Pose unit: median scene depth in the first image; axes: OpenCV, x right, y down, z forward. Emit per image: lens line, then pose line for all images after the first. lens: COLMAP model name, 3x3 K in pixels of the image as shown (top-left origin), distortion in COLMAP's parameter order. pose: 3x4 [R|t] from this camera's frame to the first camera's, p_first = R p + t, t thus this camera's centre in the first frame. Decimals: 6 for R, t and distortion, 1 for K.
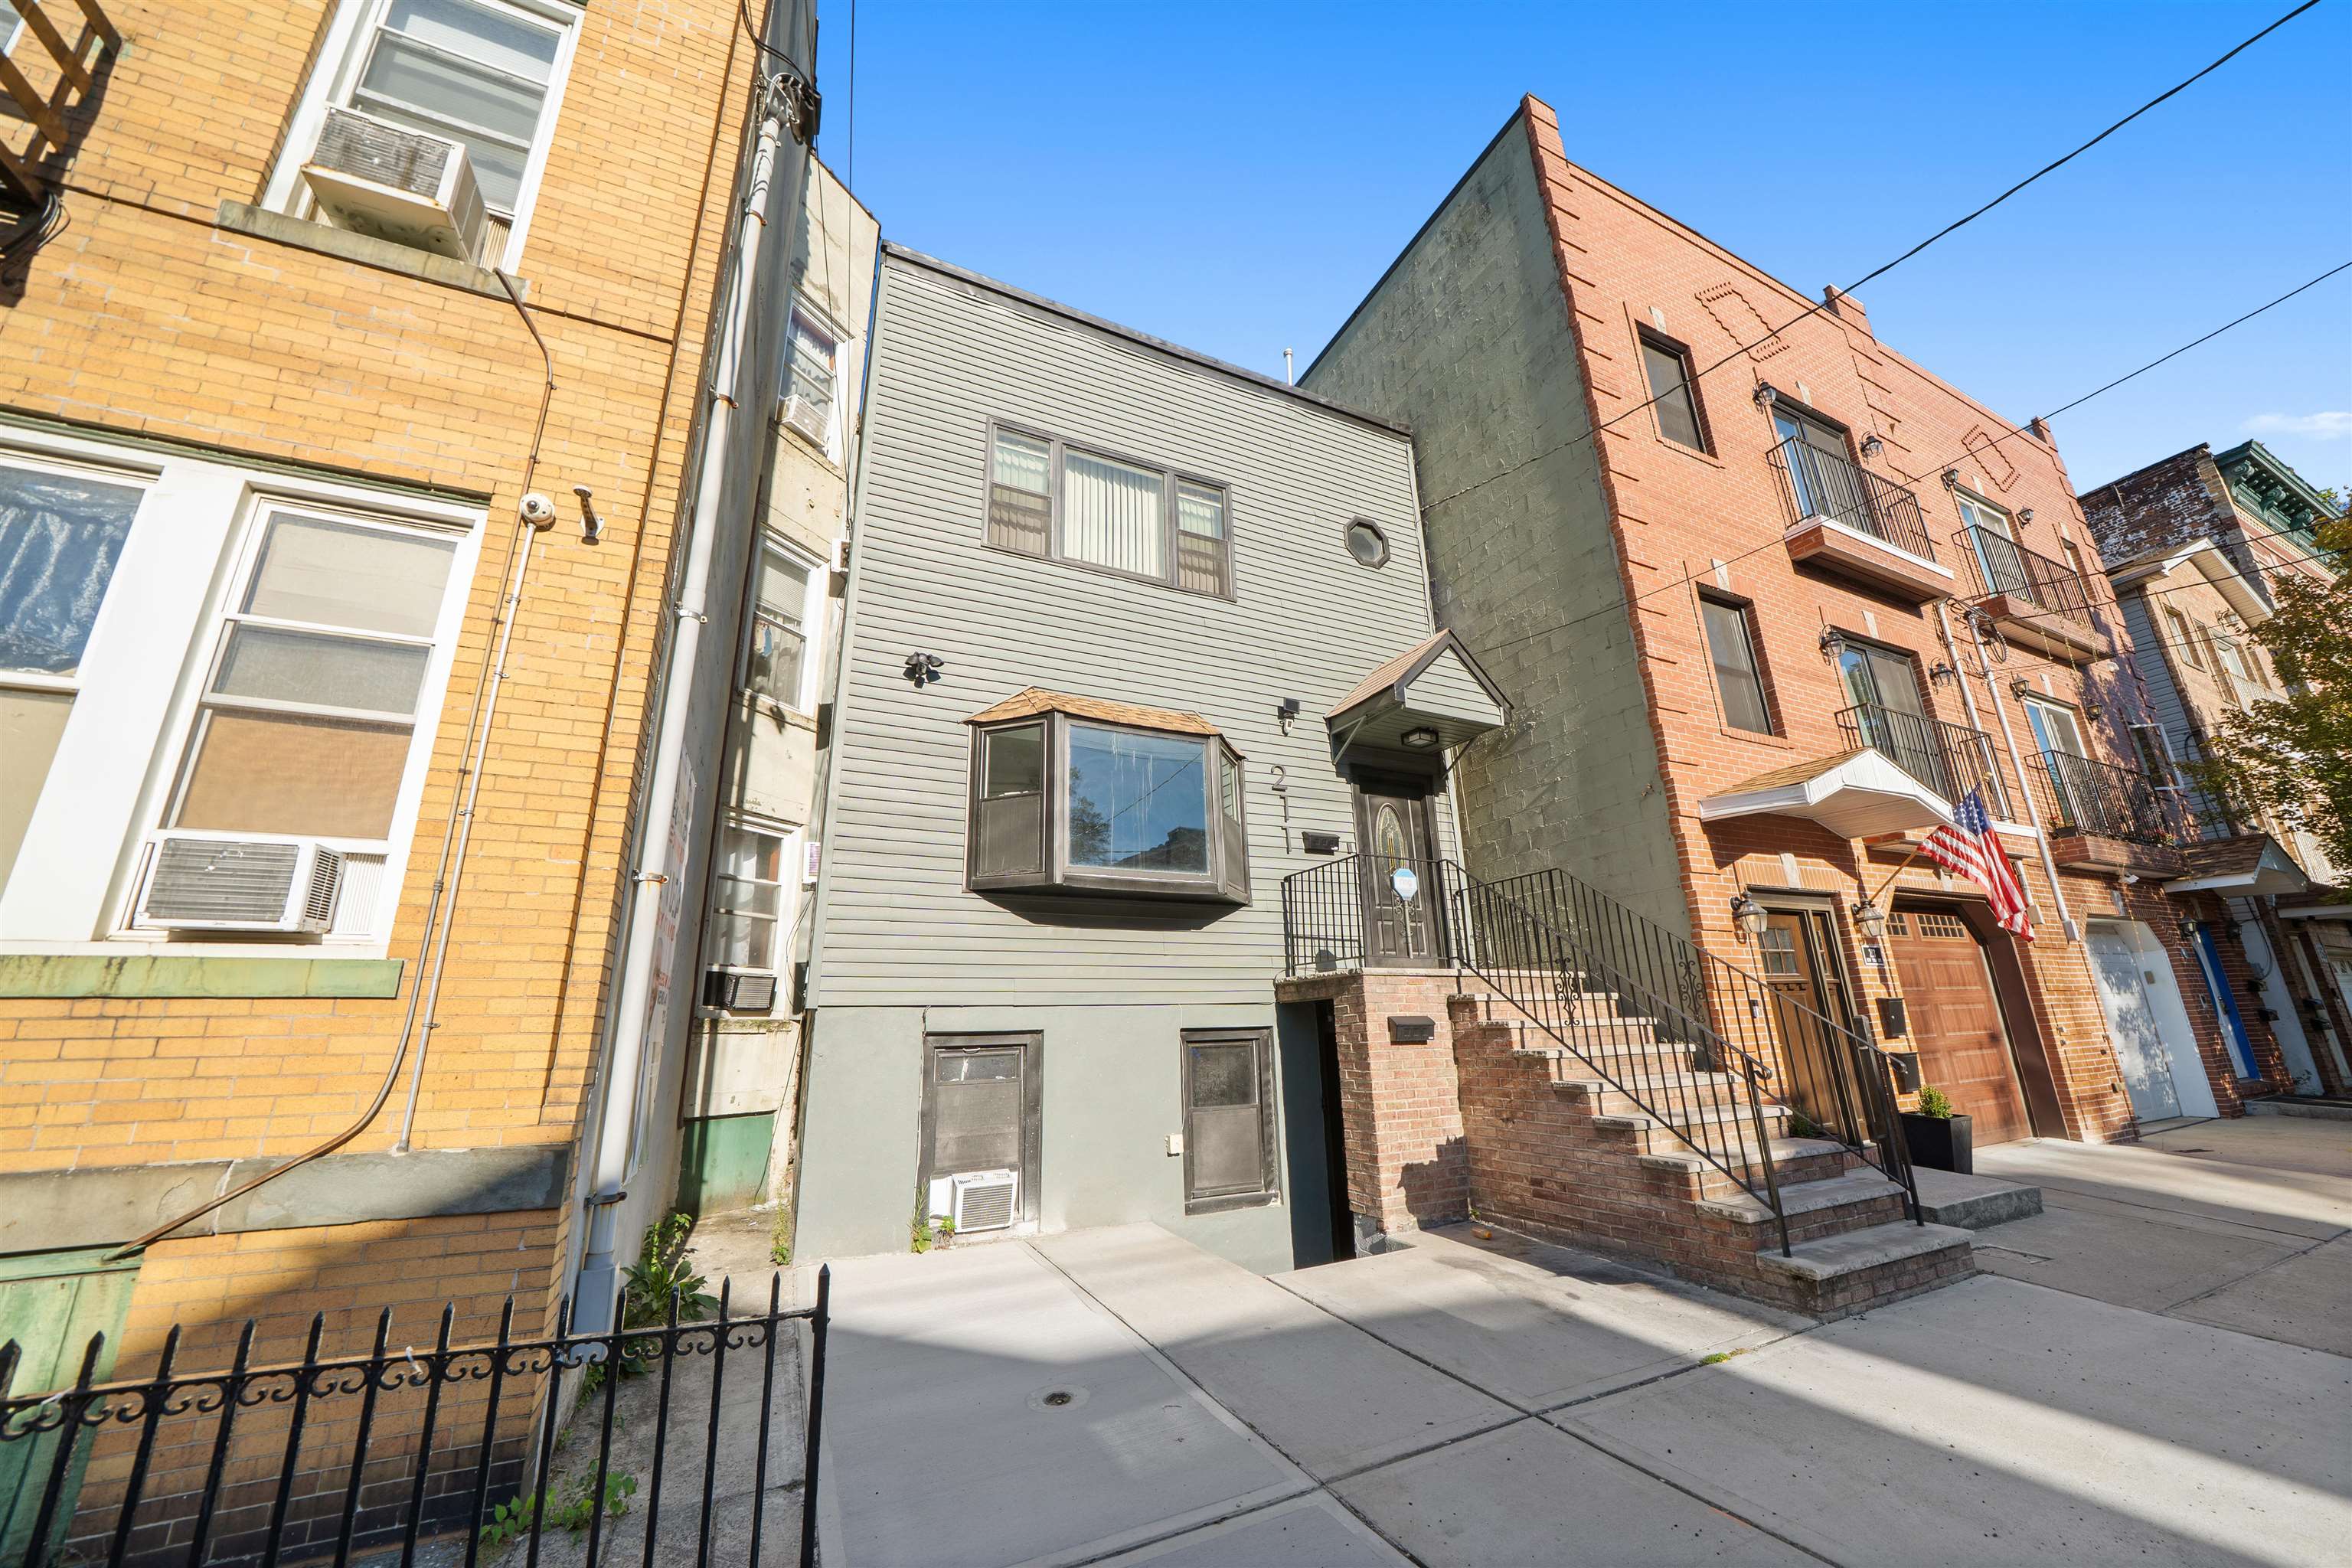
lens RADIAL K [[821.4, 0, 1170.4], [0, 821.4, 793.2], [0, 0, 1]] dist [-0.011306, -0.000004]
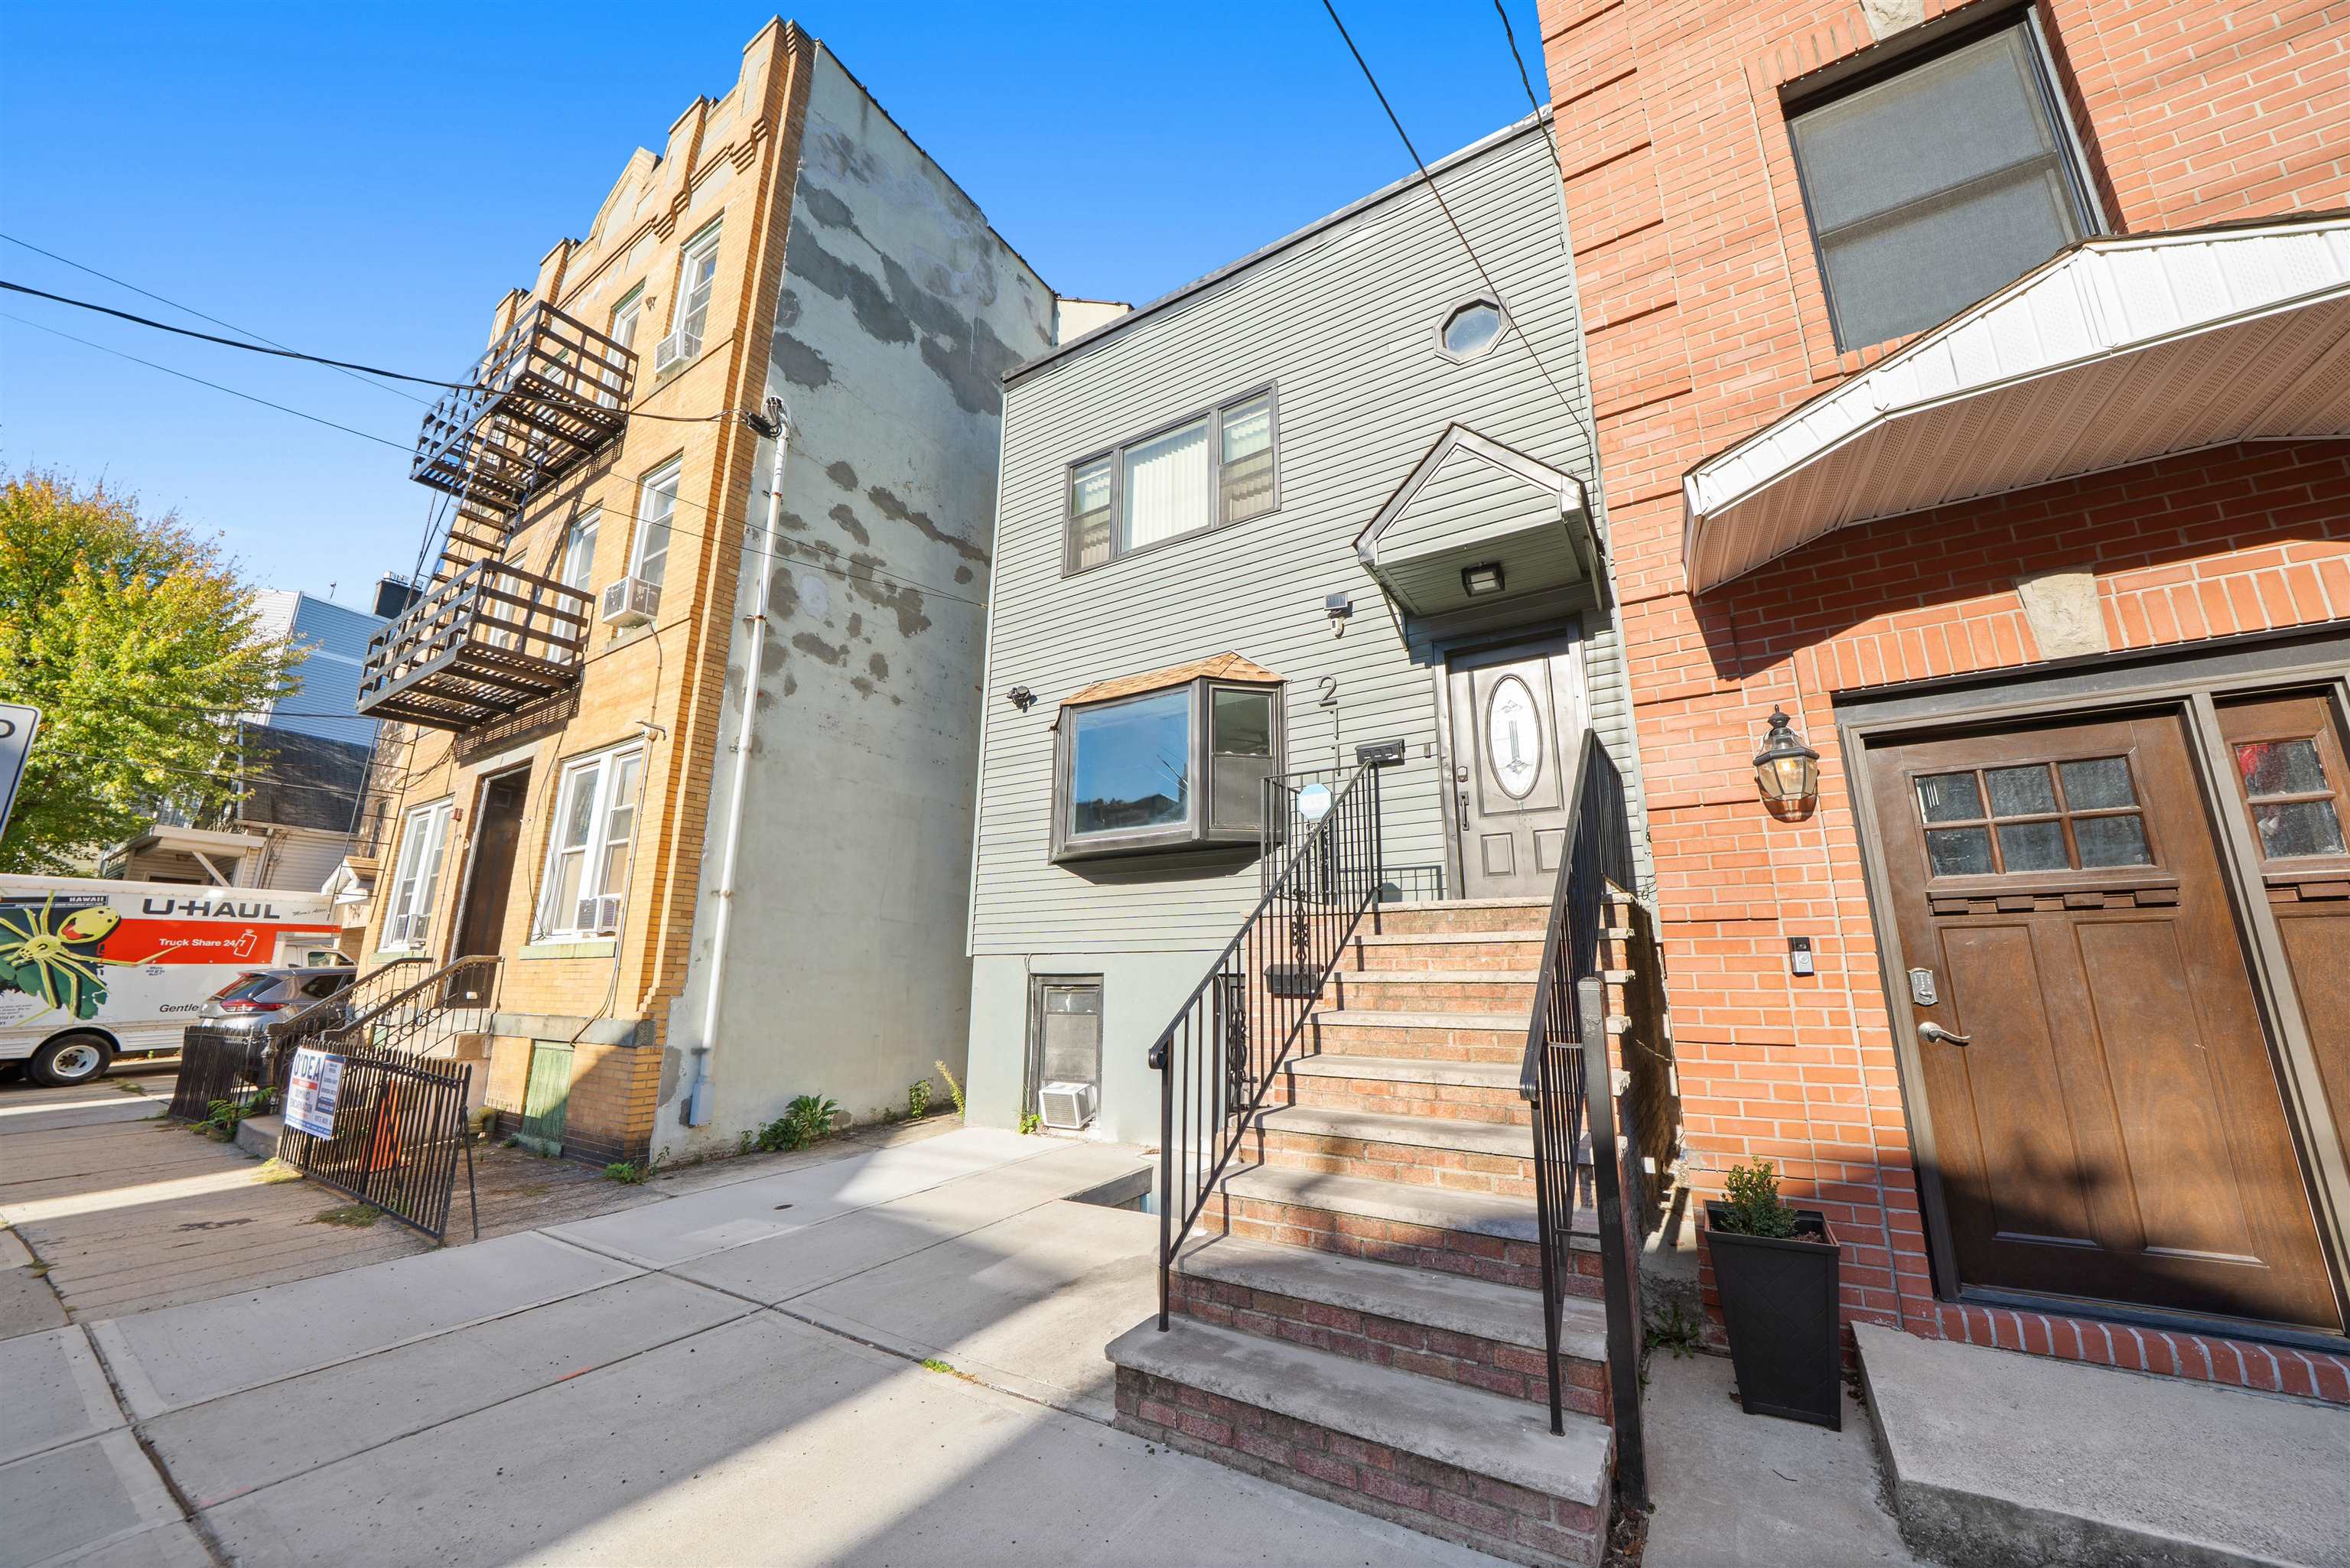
lens RADIAL K [[820.7, 0, 1178.6], [0, 820.7, 785.4], [0, 0, 1]] dist [-0.011306, -0.000004]
pose [[0.551363, -0.168795, -0.817011, 0.916036], [0.216405, 0.974734, -0.055338, 0.115537], [0.805710, -0.146294, 0.573960, 0.455163]]
